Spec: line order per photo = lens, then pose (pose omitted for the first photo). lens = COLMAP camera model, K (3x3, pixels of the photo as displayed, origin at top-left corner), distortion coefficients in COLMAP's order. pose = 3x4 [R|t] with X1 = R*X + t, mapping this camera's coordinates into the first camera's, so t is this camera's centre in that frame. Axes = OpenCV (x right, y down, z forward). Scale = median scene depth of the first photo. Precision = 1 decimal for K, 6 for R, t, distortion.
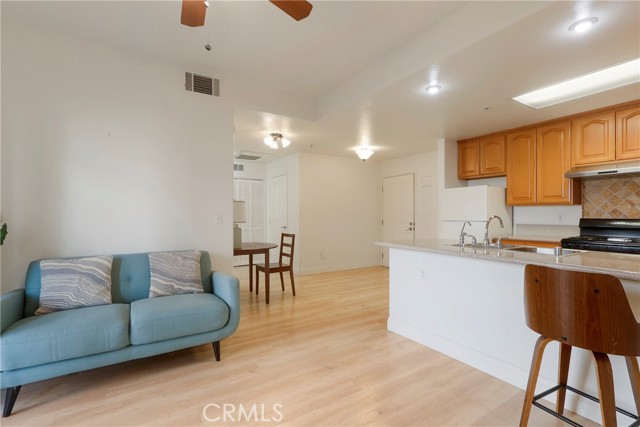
lens RADIAL K [[296.9, 0, 321.8], [0, 296.9, 213.4], [0, 0, 1]] dist [0.000058, 0.001086]
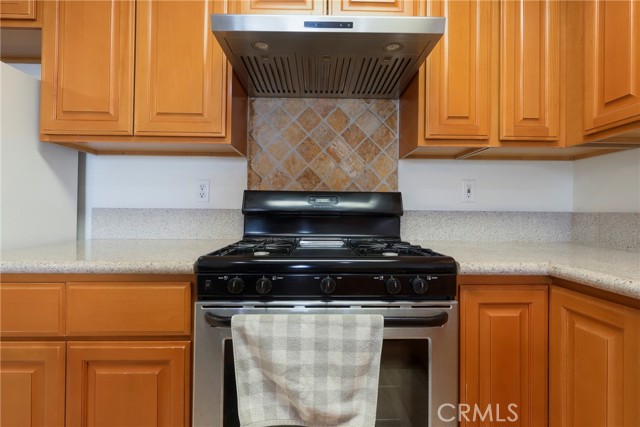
lens RADIAL K [[296.9, 0, 322.4], [0, 296.9, 207.2], [0, 0, 1]] dist [0.000058, 0.001086]
pose [[0.518152, 0.008582, 0.855246, 0.599985], [-0.012398, 0.999920, -0.002522, 0.038391], [-0.855199, -0.009296, 0.518217, 0.721591]]
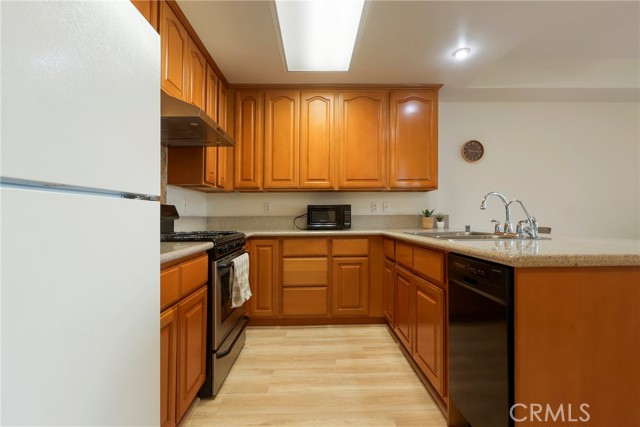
lens RADIAL K [[296.9, 0, 317.3], [0, 296.9, 213.6], [0, 0, 1]] dist [0.000058, 0.001086]
pose [[-0.848984, 0.004572, 0.528399, 0.367237], [-0.004051, 0.999877, -0.015159, 0.043424], [-0.528404, -0.015011, -0.848861, 1.225597]]
